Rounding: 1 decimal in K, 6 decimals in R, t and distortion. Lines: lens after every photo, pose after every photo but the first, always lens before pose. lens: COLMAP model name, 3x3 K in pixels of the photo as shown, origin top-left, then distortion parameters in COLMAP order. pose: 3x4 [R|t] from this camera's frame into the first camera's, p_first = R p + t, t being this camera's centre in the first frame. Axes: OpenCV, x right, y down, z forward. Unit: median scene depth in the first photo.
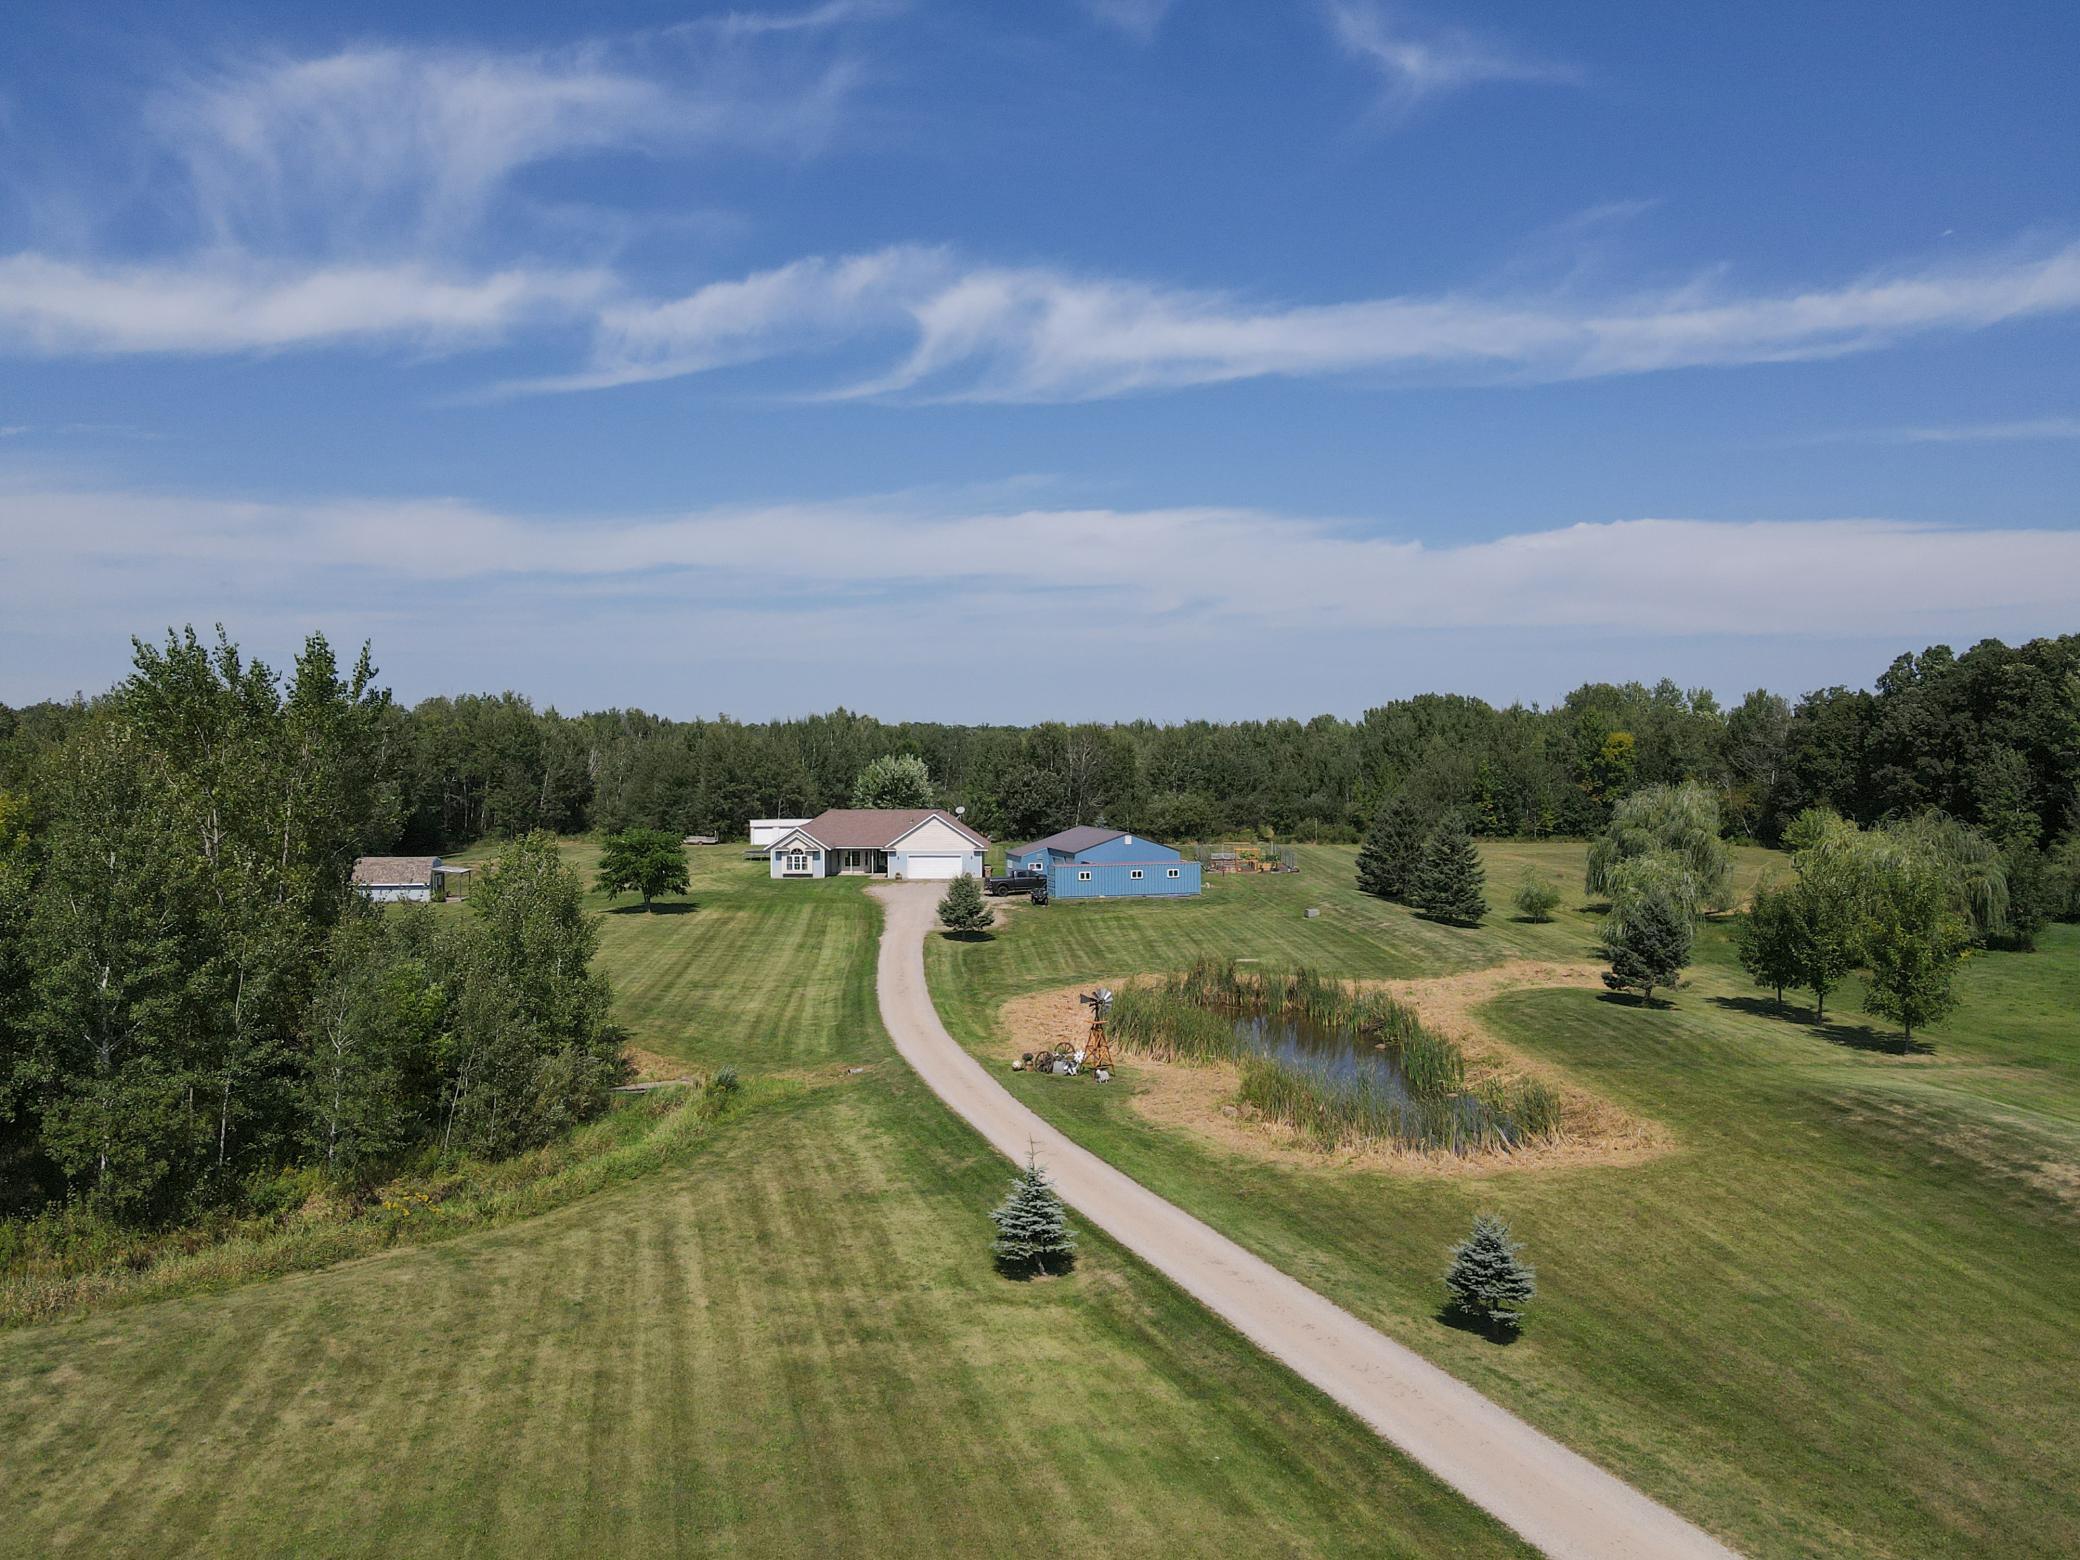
lens RADIAL K [[1552.4, 0, 1044.7], [0, 1552.4, 766.3], [0, 0, 1]] dist [0.000298, 0.023716]
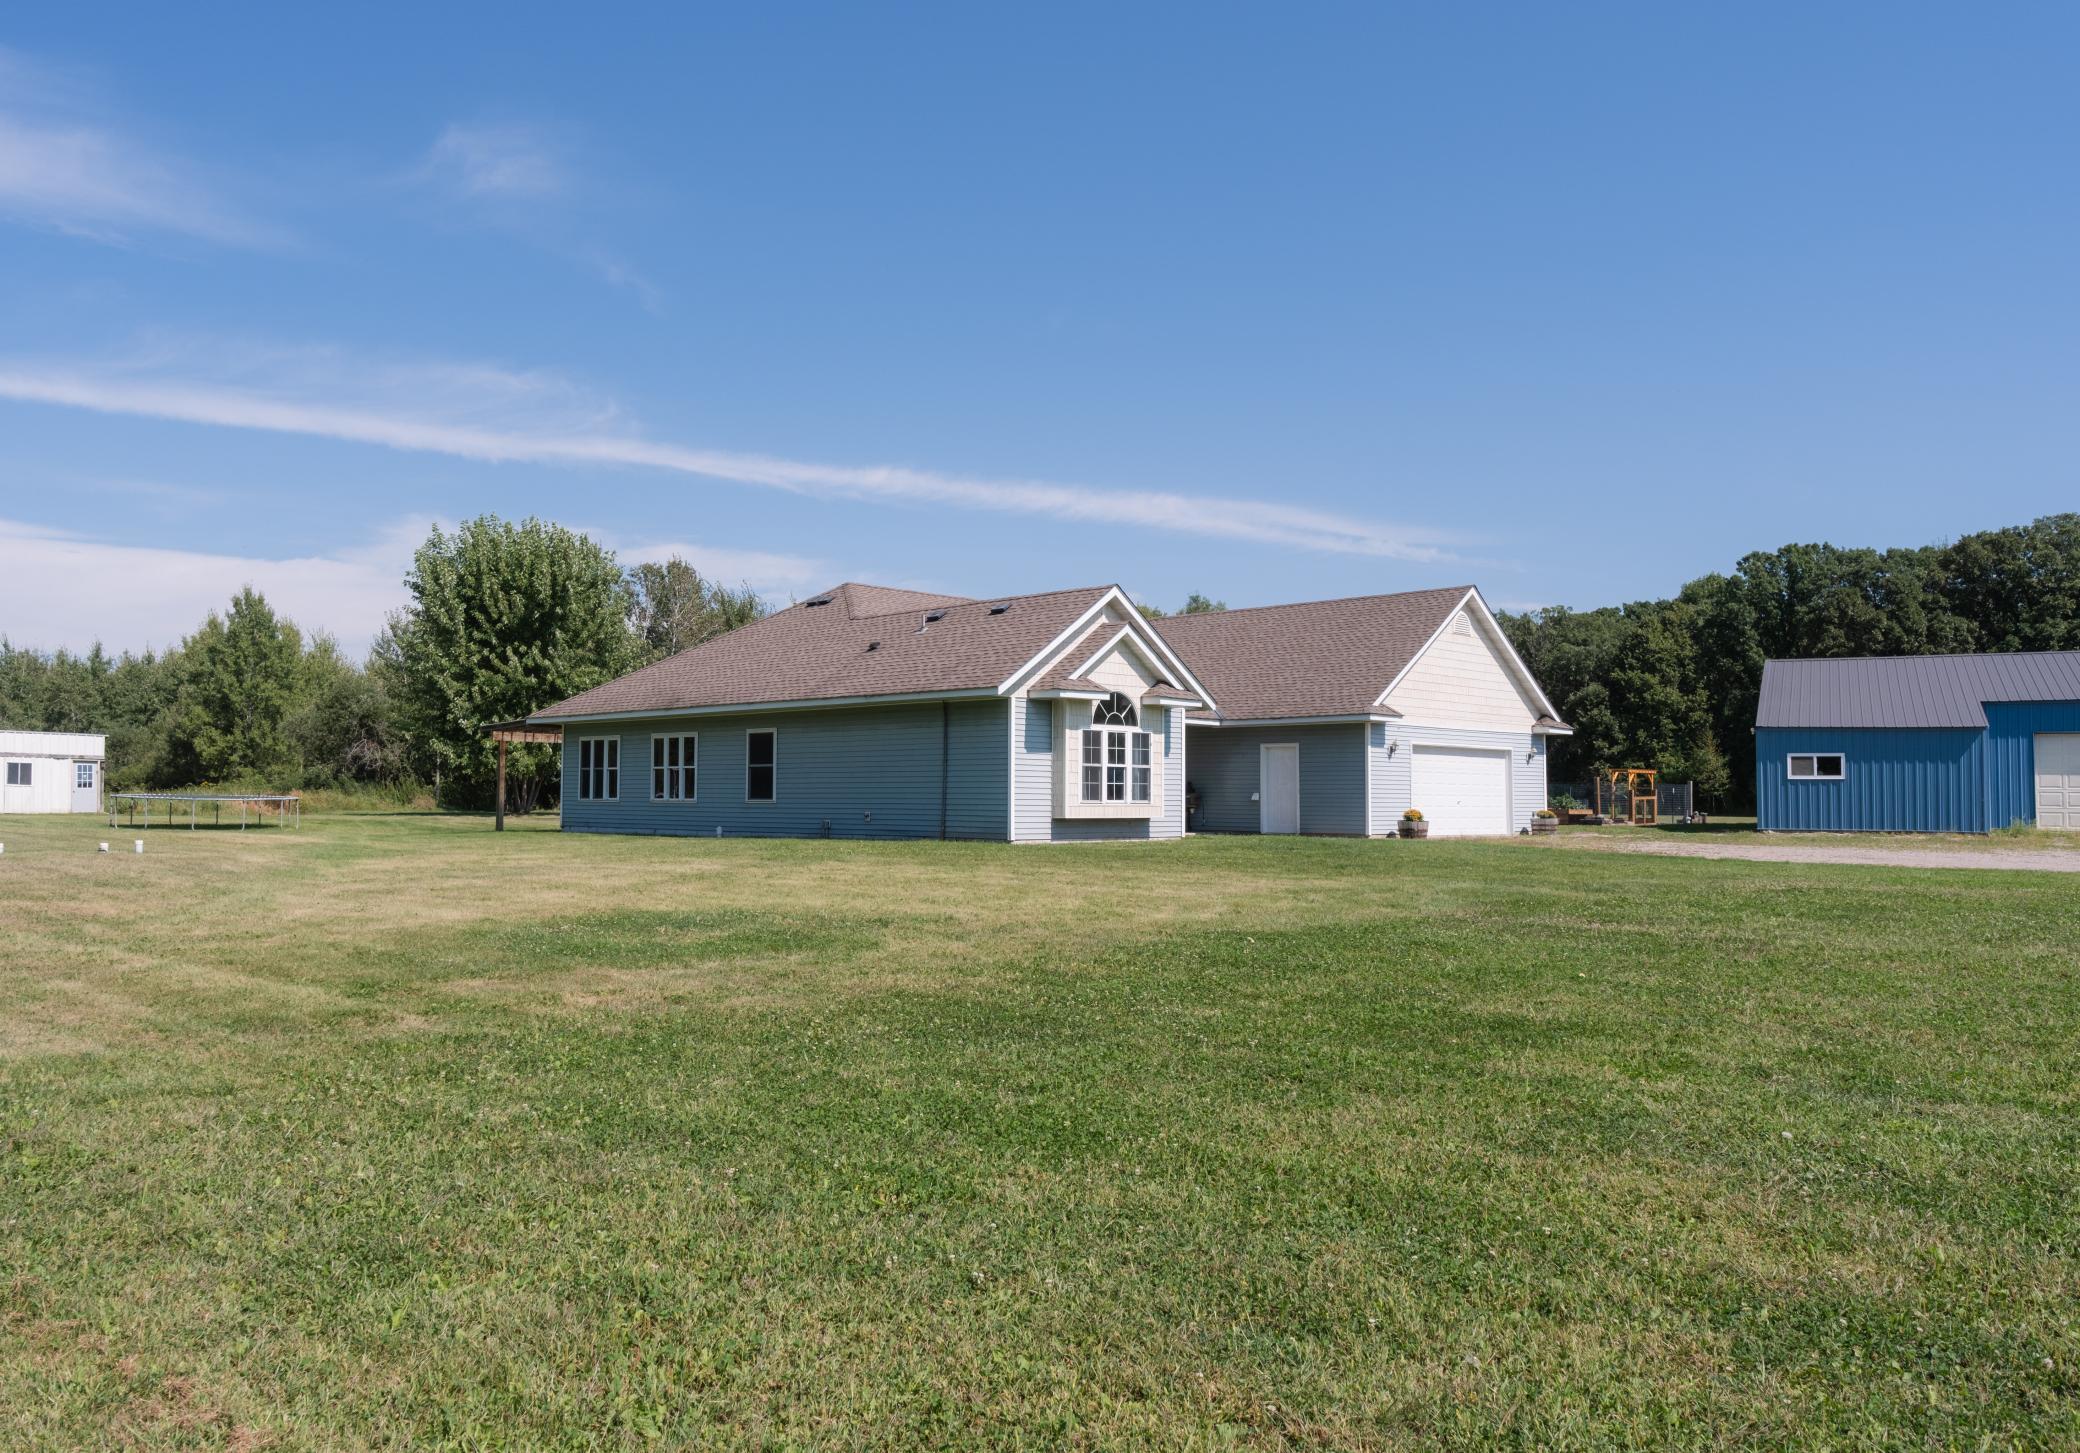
lens RADIAL K [[1579.1, 0, 969.9], [0, 1579.1, 644.8], [0, 0, 1]] dist [0.021713, -0.018363]
pose [[0.723399, 0.071139, 0.686755, -0.313069], [0.003720, 0.994262, -0.106912, 0.067953], [-0.690420, 0.079895, 0.718983, 0.855835]]
